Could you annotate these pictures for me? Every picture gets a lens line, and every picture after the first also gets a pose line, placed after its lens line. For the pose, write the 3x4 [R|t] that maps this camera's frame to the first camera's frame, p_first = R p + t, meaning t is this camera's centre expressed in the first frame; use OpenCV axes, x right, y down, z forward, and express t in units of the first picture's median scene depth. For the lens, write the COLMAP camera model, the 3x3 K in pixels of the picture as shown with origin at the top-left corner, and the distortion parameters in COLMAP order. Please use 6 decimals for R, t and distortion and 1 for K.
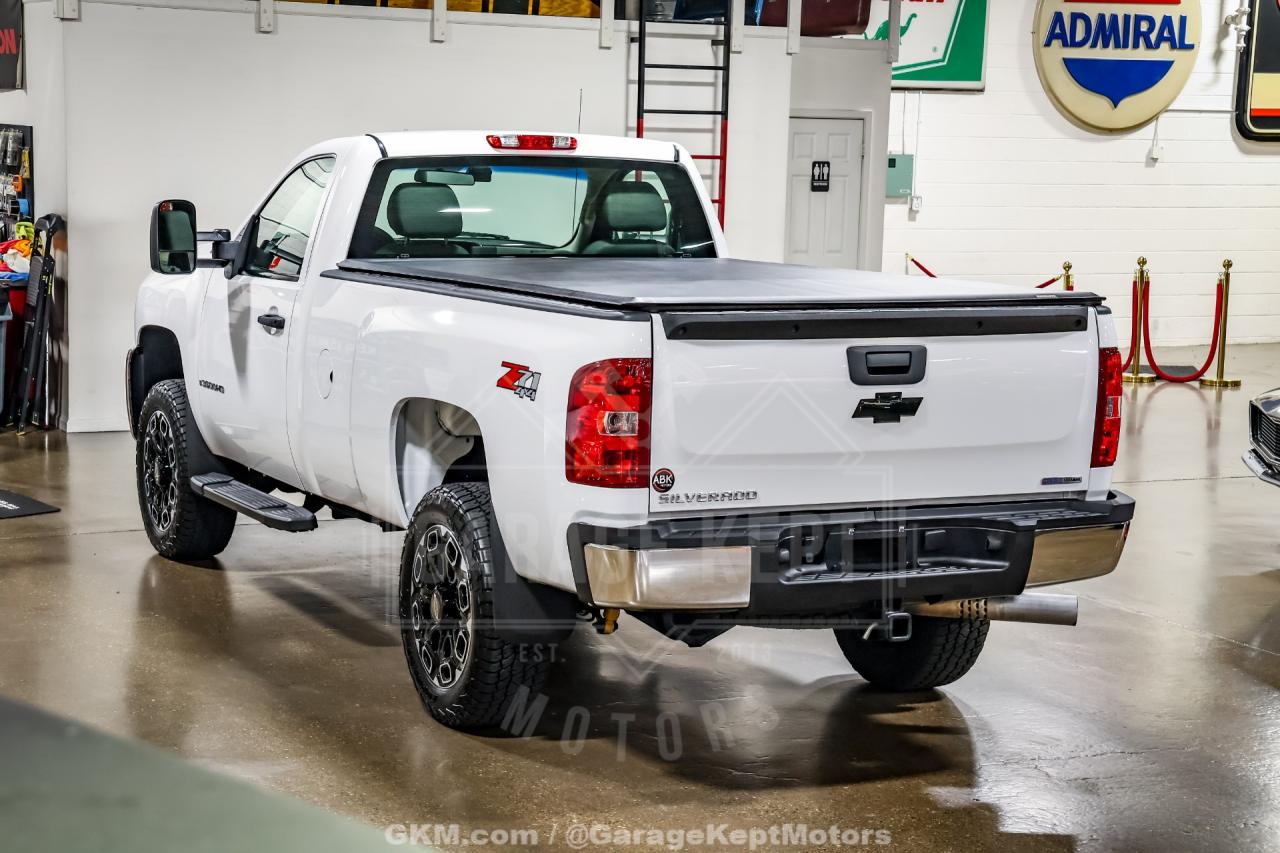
lens RADIAL K [[2417.3, 0, 640.2], [0, 2417.3, 425.7], [0, 0, 1]] dist [0.173635, 0.000000]
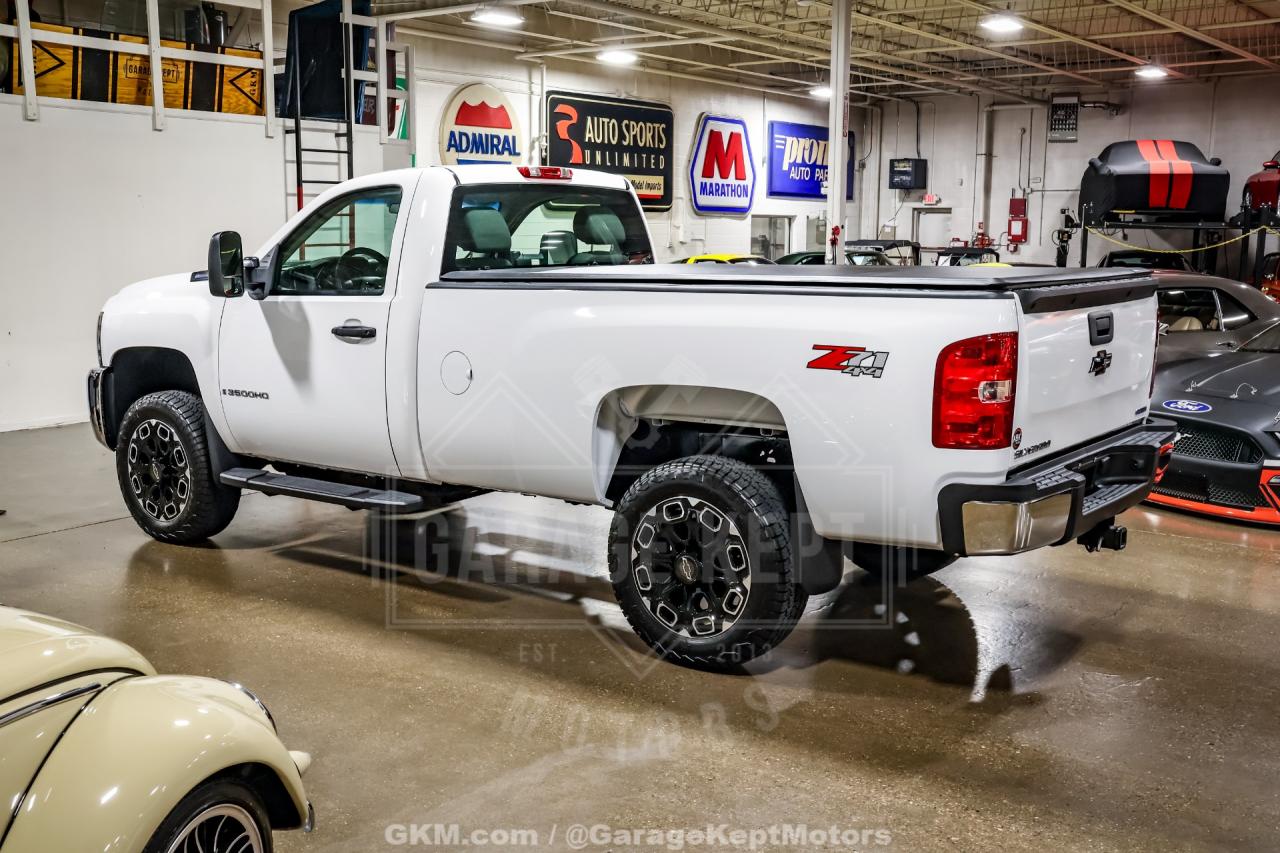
lens RADIAL K [[1310.8, 0, 632.5], [0, 1310.8, 429.8], [0, 0, 1]] dist [-0.019683, 0.000000]
pose [[0.889147, -0.089076, 0.448868, -0.285181], [0.072822, 0.995915, 0.053384, -0.018490], [-0.451790, -0.014779, 0.892002, 0.353978]]
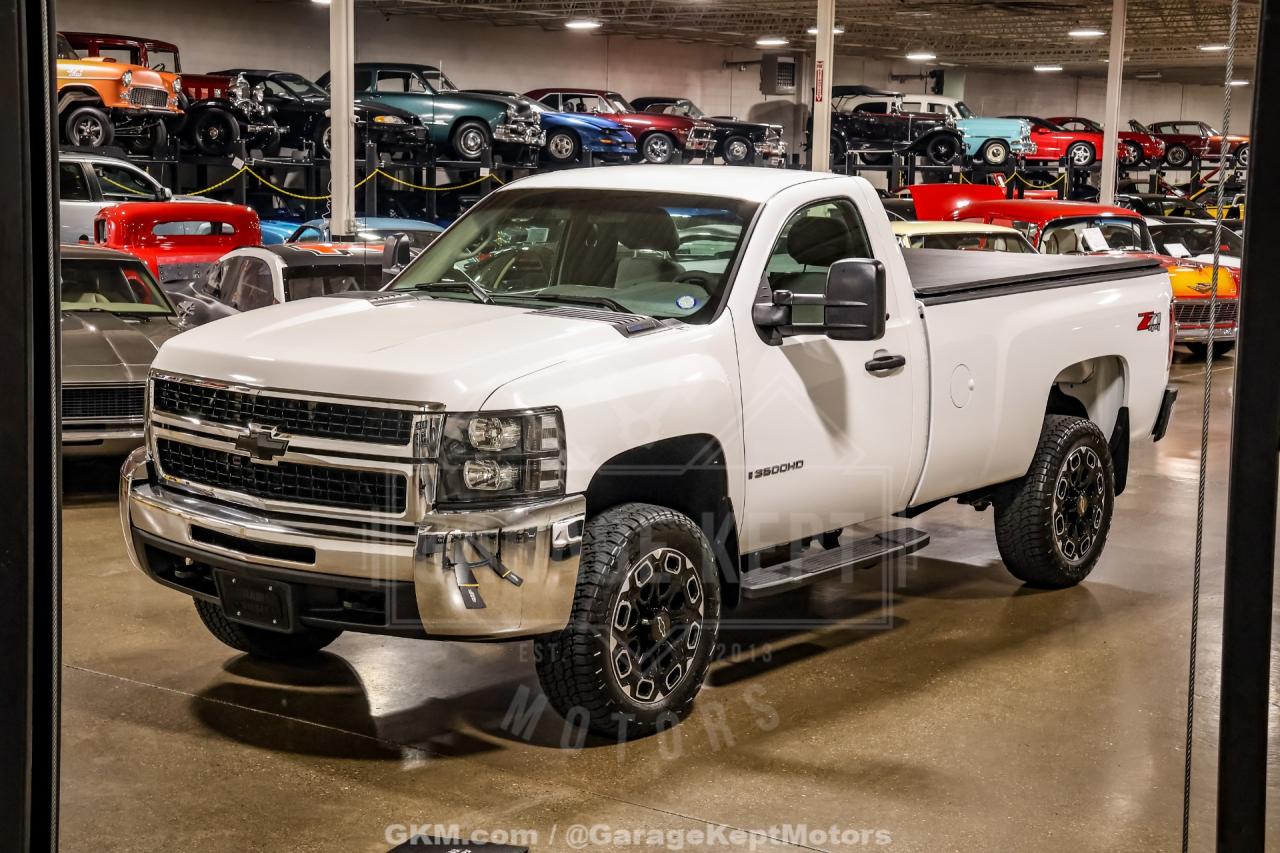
lens RADIAL K [[2017.8, 0, 617.5], [0, 2017.8, 439.6], [0, 0, 1]] dist [0.221494, 0.000000]
pose [[-0.431332, -0.160492, 0.887803, -0.779285], [0.081611, 0.973075, 0.215557, -0.184541], [-0.898494, 0.165431, -0.406621, 1.311729]]
